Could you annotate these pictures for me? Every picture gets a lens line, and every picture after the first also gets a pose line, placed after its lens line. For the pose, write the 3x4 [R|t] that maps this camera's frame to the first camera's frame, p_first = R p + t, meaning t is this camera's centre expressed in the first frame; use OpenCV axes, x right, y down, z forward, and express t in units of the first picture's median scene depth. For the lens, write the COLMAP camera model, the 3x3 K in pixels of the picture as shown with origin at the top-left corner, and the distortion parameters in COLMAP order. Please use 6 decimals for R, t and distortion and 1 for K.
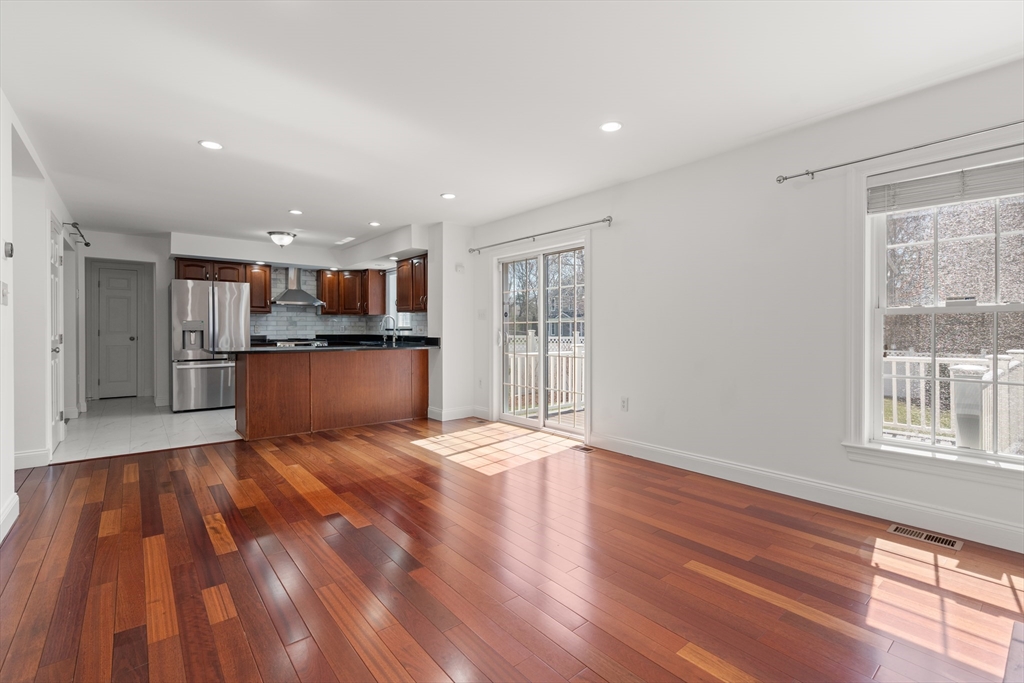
lens RADIAL K [[467.7, 0, 508.2], [0, 467.7, 338.6], [0, 0, 1]] dist [-0.003442, 0.002289]
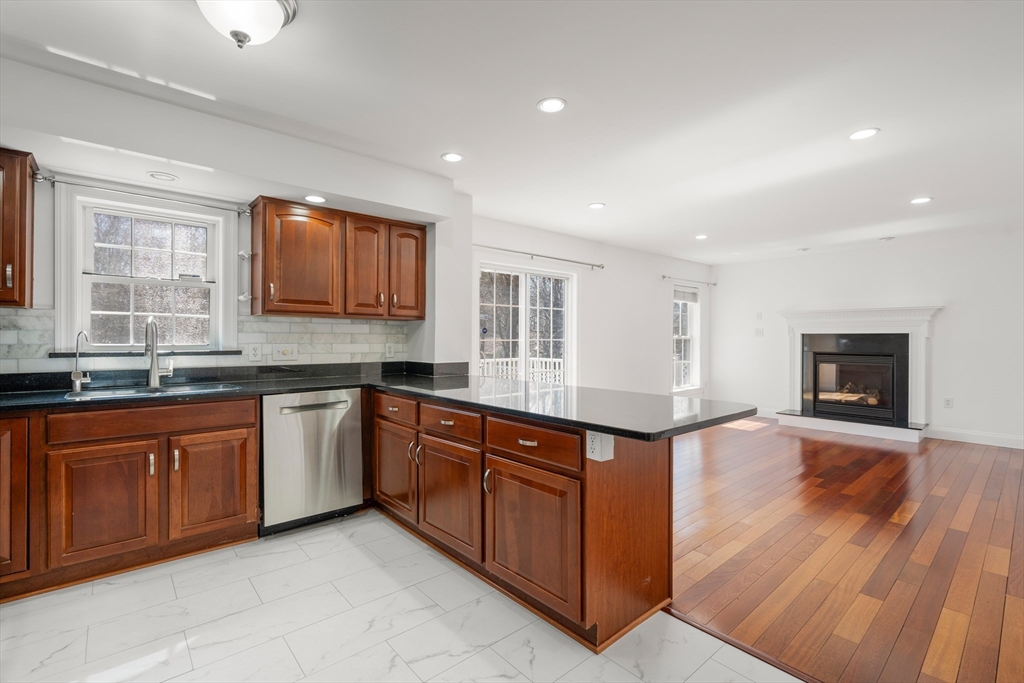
lens RADIAL K [[467.7, 0, 513.5], [0, 467.7, 340.2], [0, 0, 1]] dist [-0.003442, 0.002289]
pose [[-0.049310, -0.005373, 0.998769, -0.719963], [0.016336, 0.999847, 0.006185, -0.031545], [-0.998650, 0.016620, -0.049215, 0.832054]]
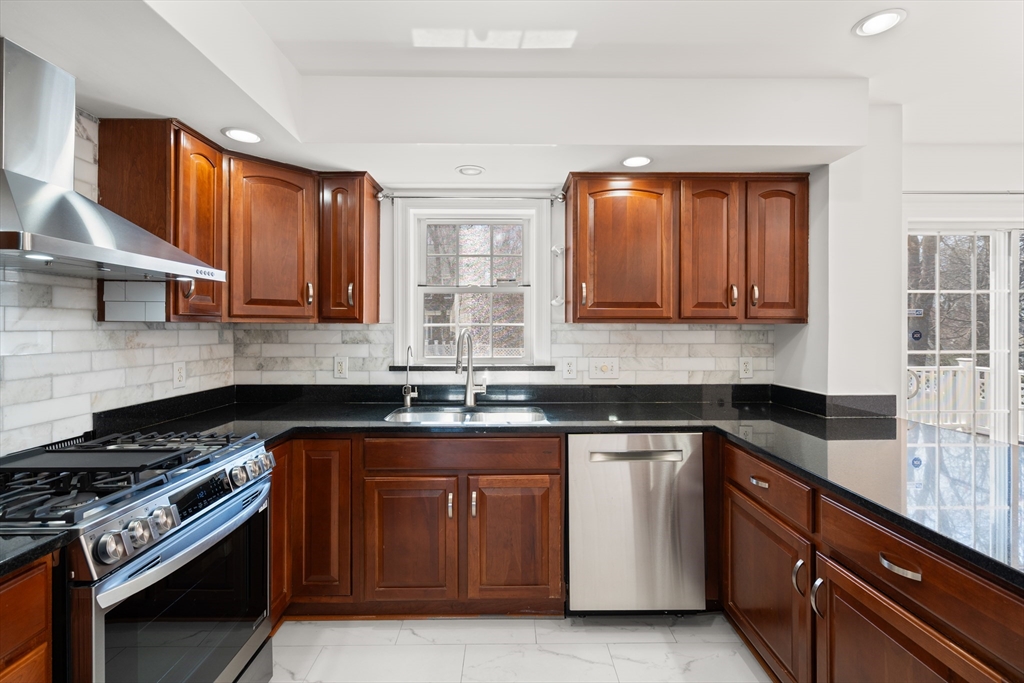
lens RADIAL K [[467.7, 0, 508.3], [0, 467.7, 328.7], [0, 0, 1]] dist [-0.003442, 0.002289]
pose [[0.613128, -0.002289, 0.789980, -0.566172], [0.017000, 0.999802, -0.010298, -0.050837], [-0.789801, 0.019744, 0.613046, 0.873466]]
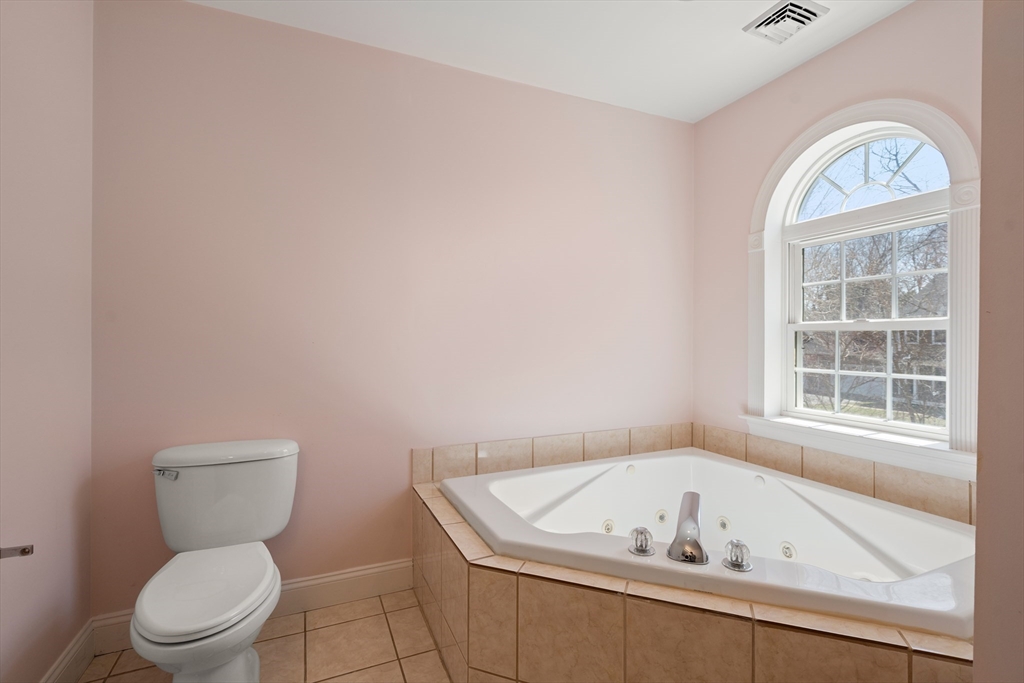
lens RADIAL K [[467.7, 0, 512.0], [0, 467.7, 339.4], [0, 0, 1]] dist [-0.003442, 0.002289]
pose [[-0.260048, 0.001114, -0.965595, 0.099207], [-0.019183, 0.999796, 0.006320, -0.079859], [0.965405, 0.020167, -0.259974, 1.070581]]
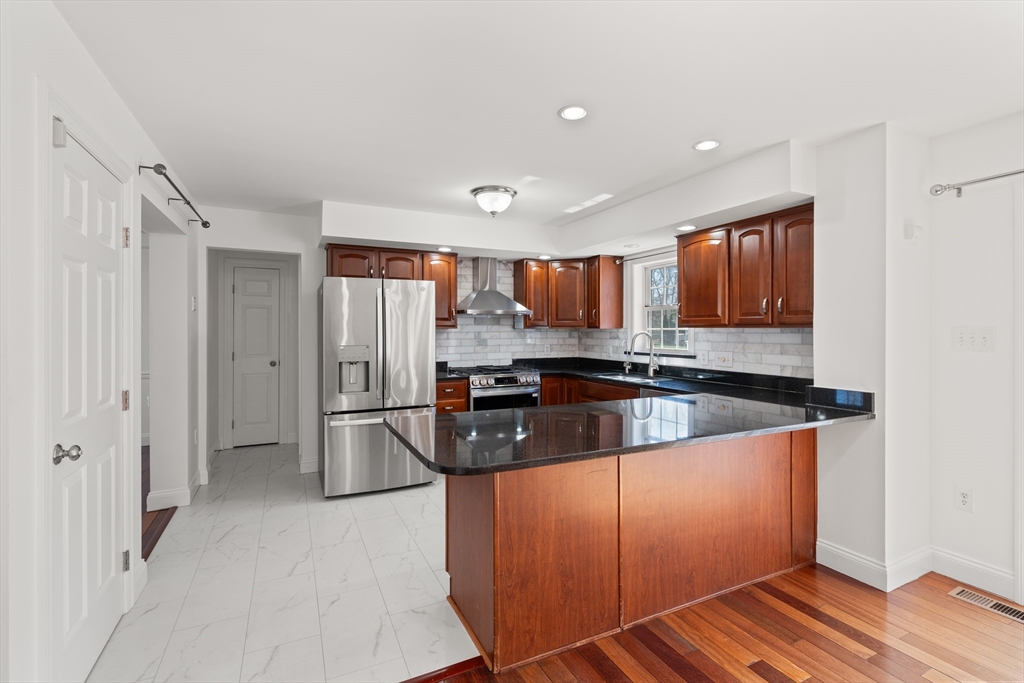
lens RADIAL K [[467.7, 0, 508.3], [0, 467.7, 337.7], [0, 0, 1]] dist [-0.003442, 0.002289]
pose [[0.972095, 0.001704, -0.234582, -0.319615], [-0.002814, 0.999986, -0.004398, -0.042694], [0.234571, 0.004935, 0.972086, 0.433742]]
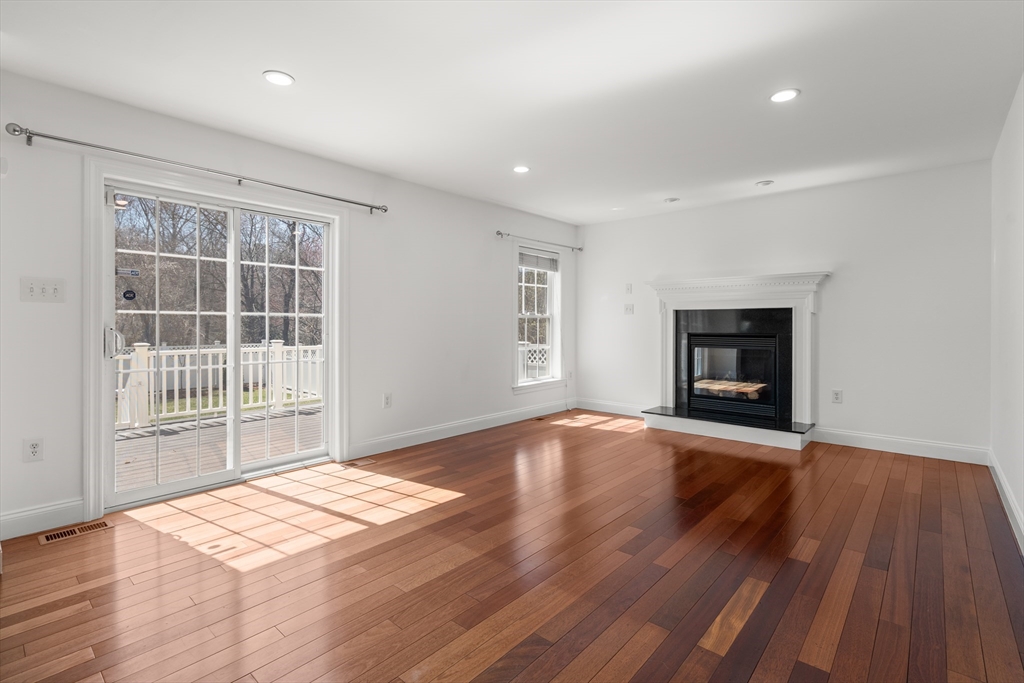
lens RADIAL K [[467.7, 0, 529.7], [0, 467.7, 327.8], [0, 0, 1]] dist [-0.003442, 0.002289]
pose [[-0.180637, -0.005144, 0.983536, -0.491460], [0.016485, 0.999830, 0.008257, -0.010390], [-0.983412, 0.017705, -0.180522, 0.559078]]
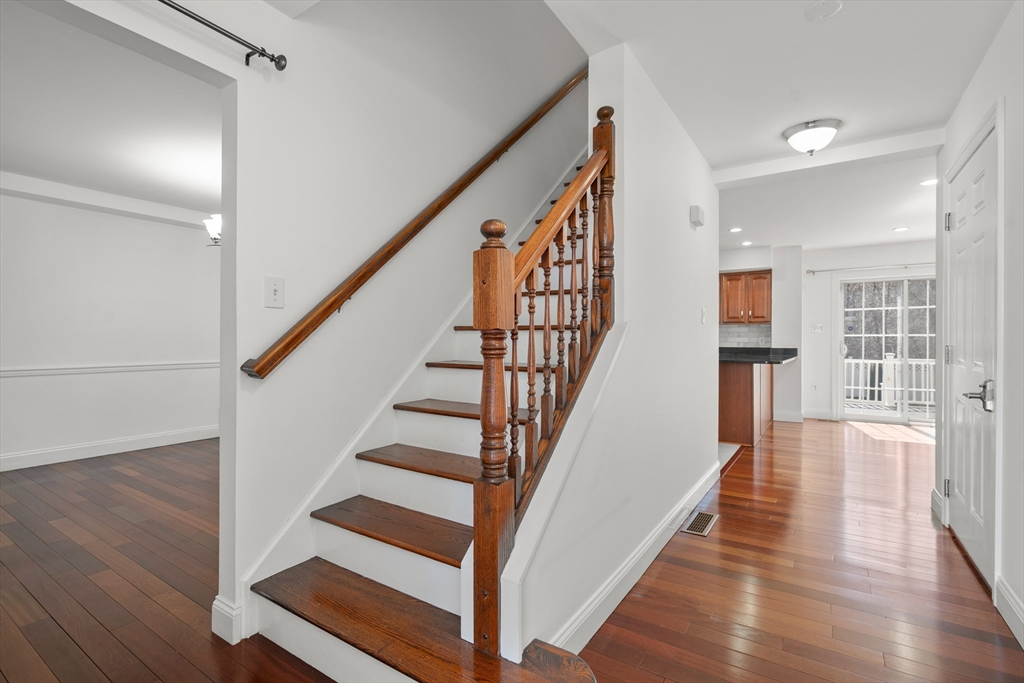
lens RADIAL K [[467.7, 0, 510.4], [0, 467.7, 339.7], [0, 0, 1]] dist [-0.003442, 0.002289]
pose [[0.953959, 0.008342, 0.299821, -0.984882], [-0.001292, 0.999718, -0.023705, 0.004977], [-0.299934, 0.022226, 0.953701, 0.116184]]
